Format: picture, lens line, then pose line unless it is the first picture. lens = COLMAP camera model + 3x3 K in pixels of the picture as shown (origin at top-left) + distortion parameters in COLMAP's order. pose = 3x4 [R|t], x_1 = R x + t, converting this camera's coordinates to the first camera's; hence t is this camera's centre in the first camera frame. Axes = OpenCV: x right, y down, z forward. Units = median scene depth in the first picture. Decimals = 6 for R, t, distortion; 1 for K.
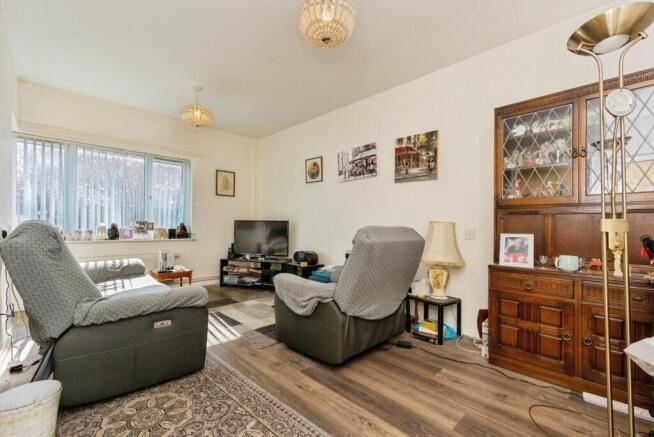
lens RADIAL K [[294.7, 0, 326.0], [0, 294.7, 220.9], [0, 0, 1]] dist [0.001087, 0.000048]
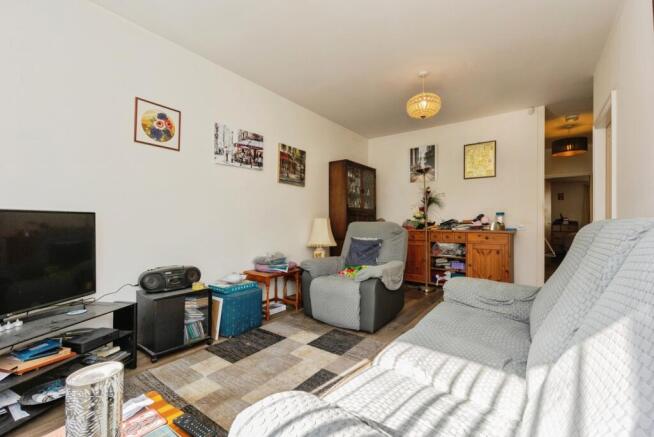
lens RADIAL K [[281.4, 0, 325.4], [0, 281.4, 219.7], [0, 0, 1]] dist [0.011421, -0.000443]
pose [[-0.172606, 0.003203, 0.984986, -0.785174], [-0.007137, 0.999964, -0.004502, 0.013718], [-0.984965, -0.007807, -0.172577, 0.951516]]
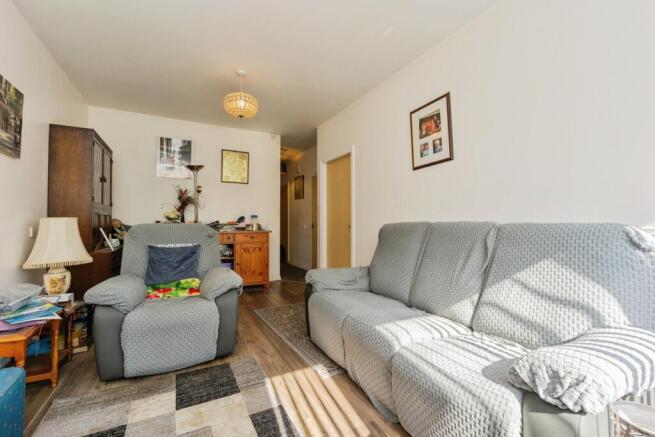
lens RADIAL K [[281.8, 0, 326.0], [0, 281.8, 216.6], [0, 0, 1]] dist [0.011421, -0.000443]
pose [[-0.962786, 0.004079, 0.270234, -0.467941], [-0.003742, 0.999589, -0.028421, 0.016771], [-0.270239, -0.028374, -0.962375, 1.244005]]
